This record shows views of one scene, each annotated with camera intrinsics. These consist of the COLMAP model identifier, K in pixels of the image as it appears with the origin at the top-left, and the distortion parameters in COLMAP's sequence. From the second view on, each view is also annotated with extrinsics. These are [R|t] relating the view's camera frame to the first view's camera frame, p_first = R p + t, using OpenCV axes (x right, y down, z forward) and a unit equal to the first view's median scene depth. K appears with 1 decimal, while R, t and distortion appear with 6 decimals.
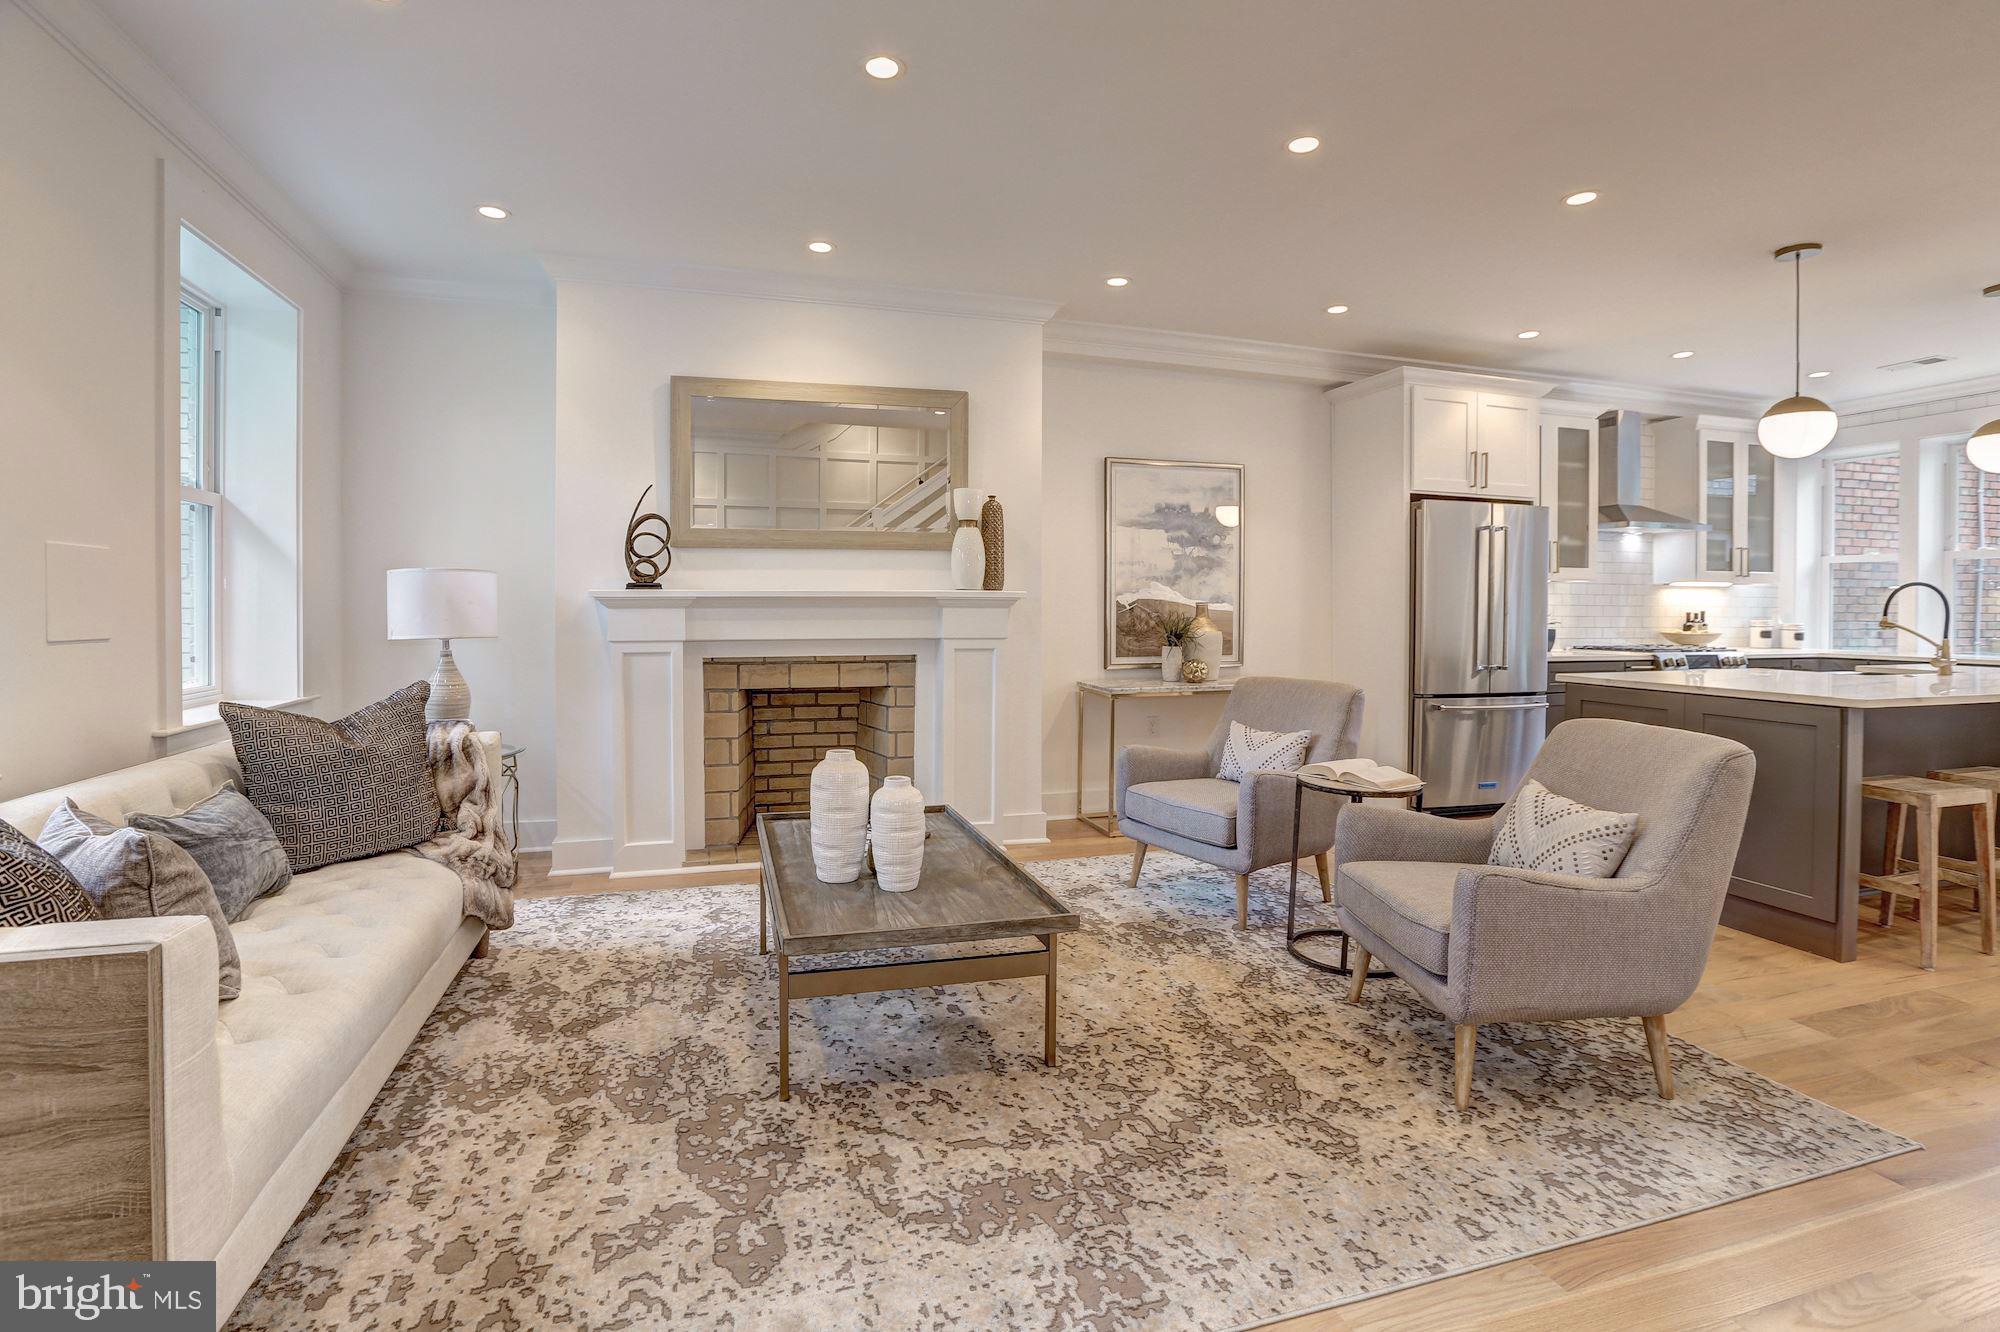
lens RADIAL K [[929.5, 0, 974.8], [0, 929.5, 615.6], [0, 0, 1]] dist [-0.045056, 0.014661]
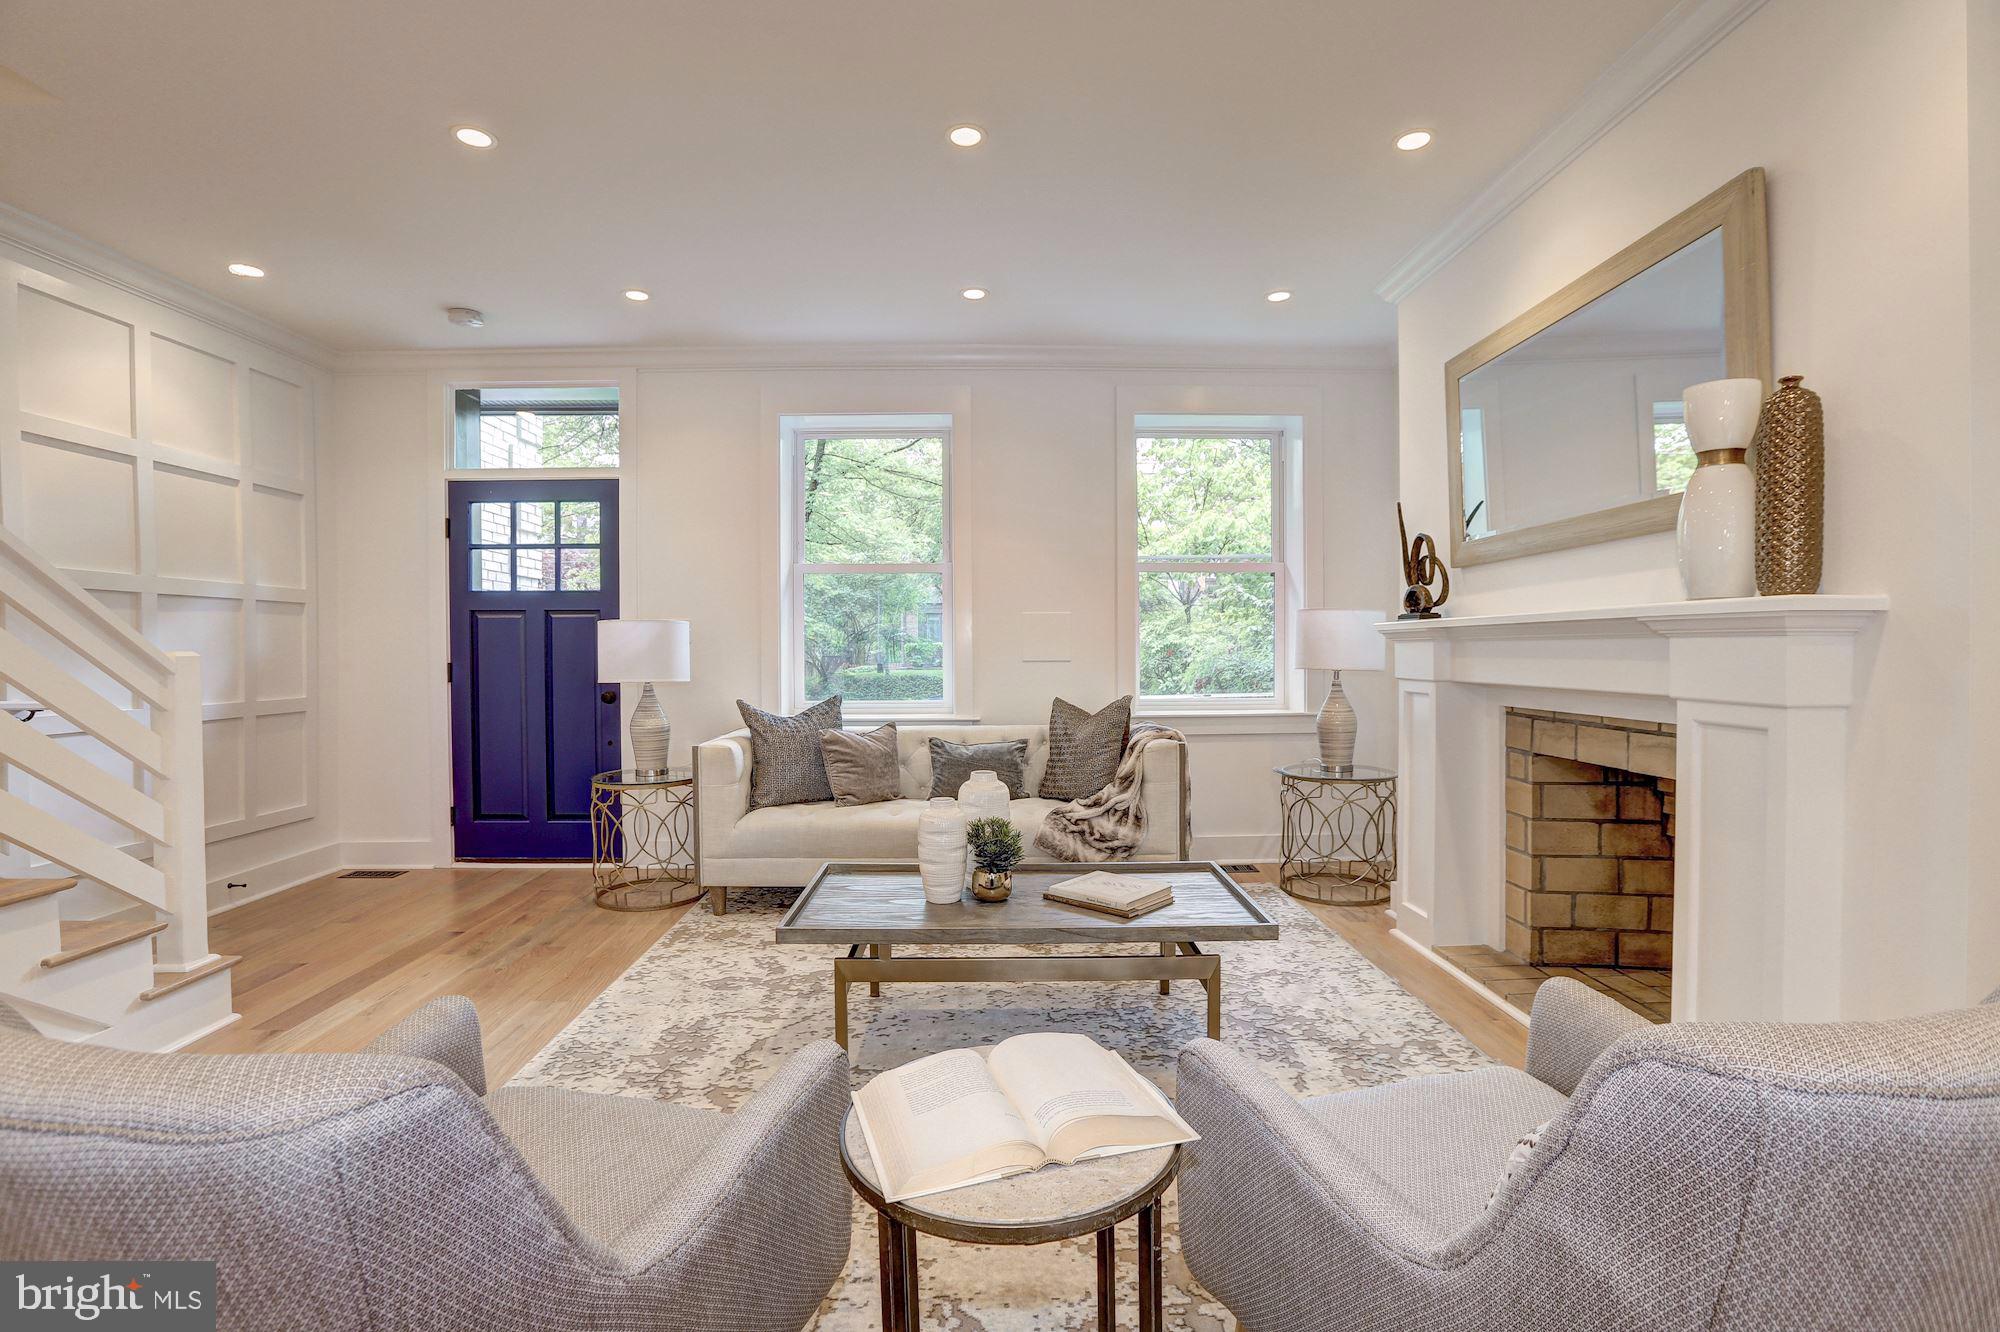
lens RADIAL K [[929.5, 0, 991.0], [0, 929.5, 652.3], [0, 0, 1]] dist [-0.045056, 0.014661]
pose [[-0.278862, 0.005124, -0.960317, 0.536818], [-0.003962, 0.999971, 0.006486, -0.001787], [0.960323, 0.005613, -0.278834, 0.768316]]
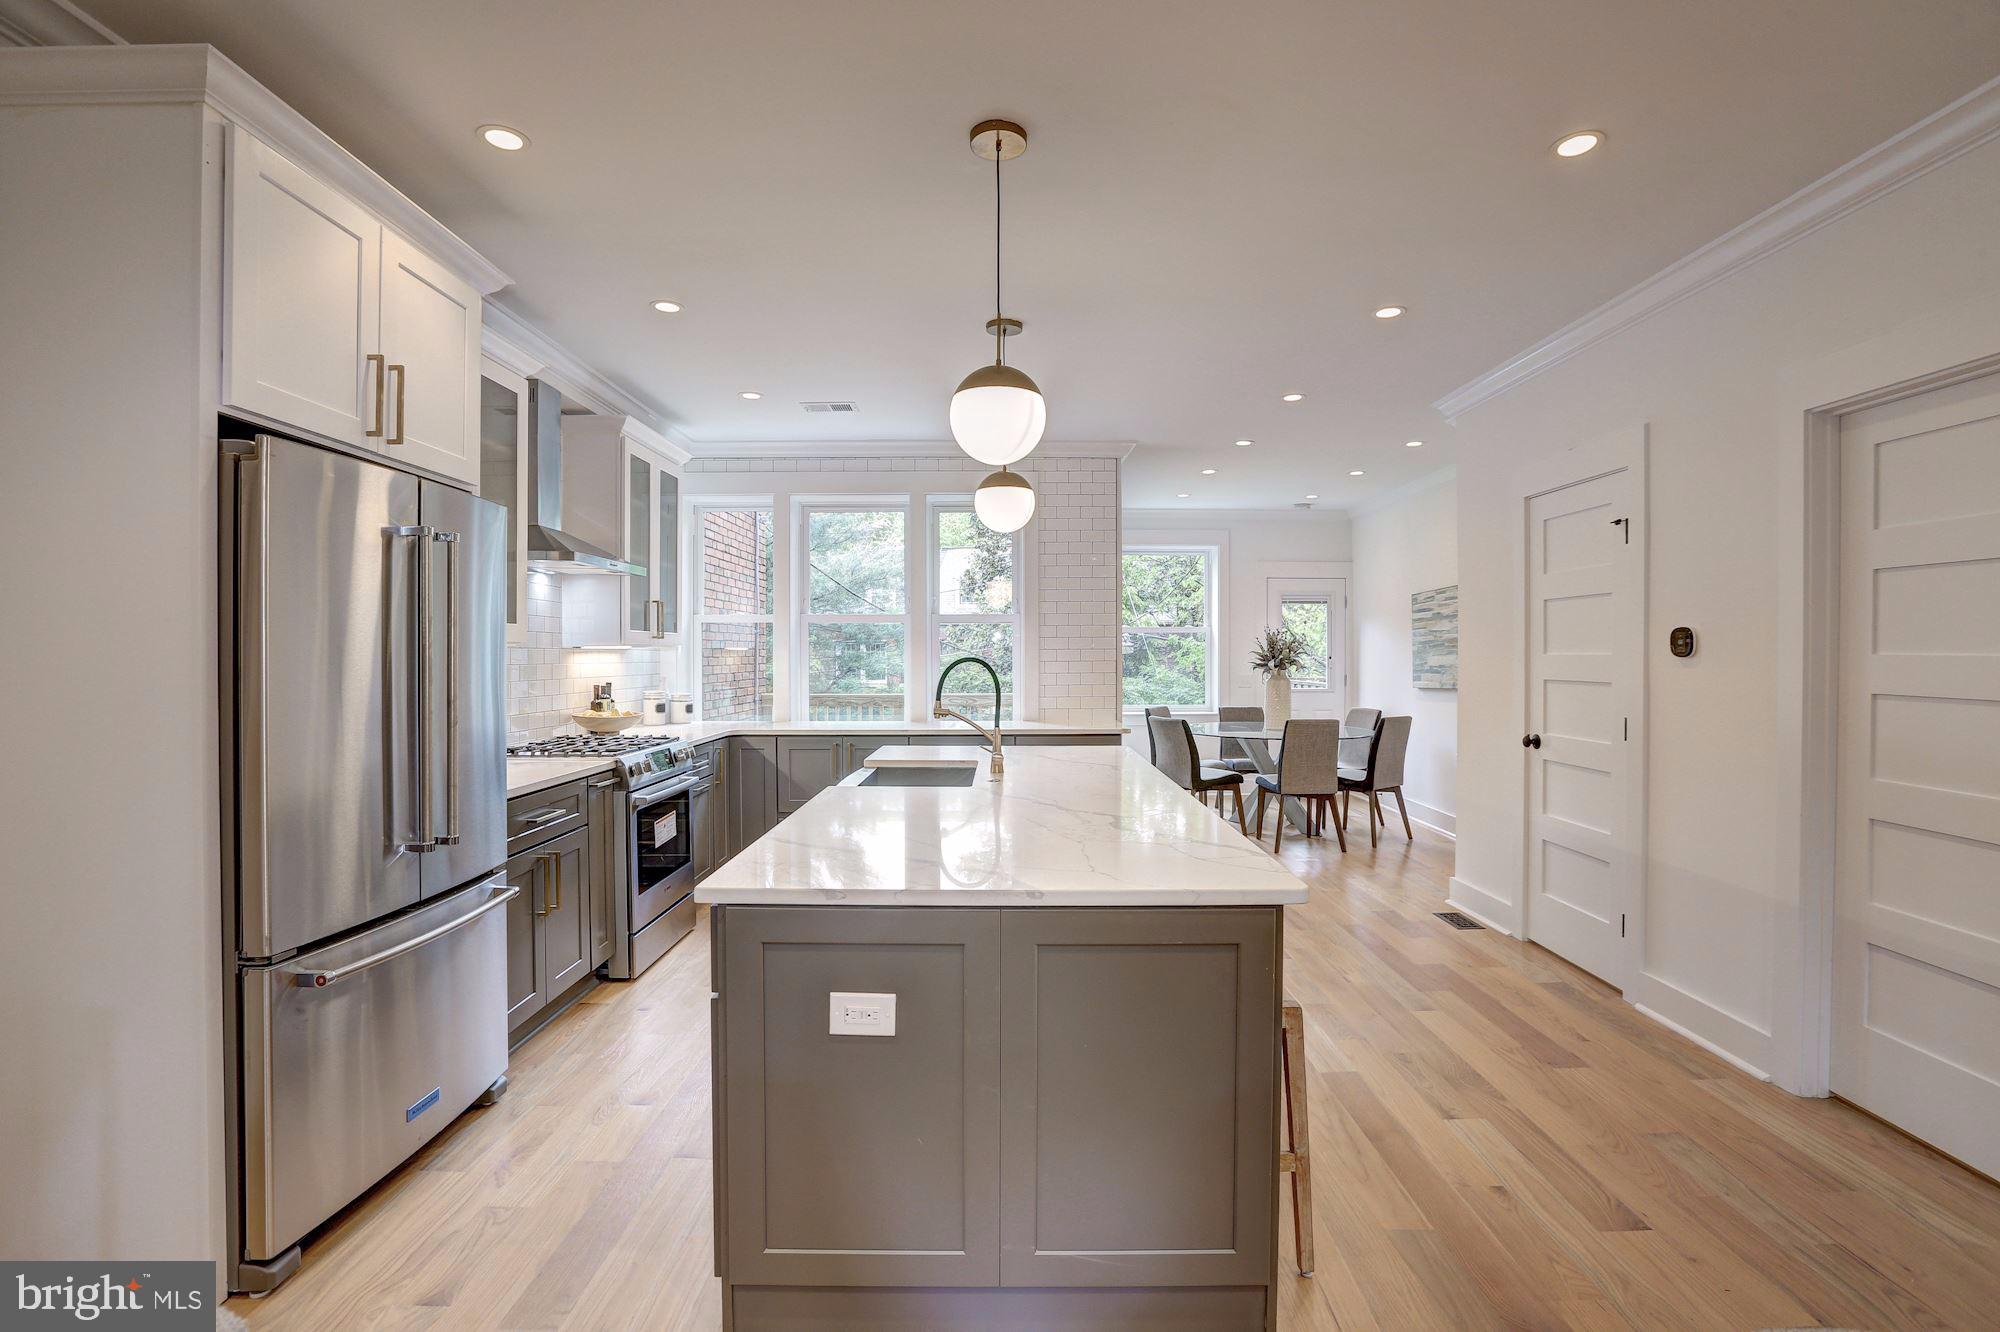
lens RADIAL K [[929.5, 0, 1015.8], [0, 929.5, 652.6], [0, 0, 1]] dist [-0.045056, 0.014661]
pose [[0.283974, -0.005440, 0.958817, 0.250883], [0.011797, 0.999928, 0.002180, -0.040476], [-0.958760, 0.010692, 0.284017, 0.685644]]
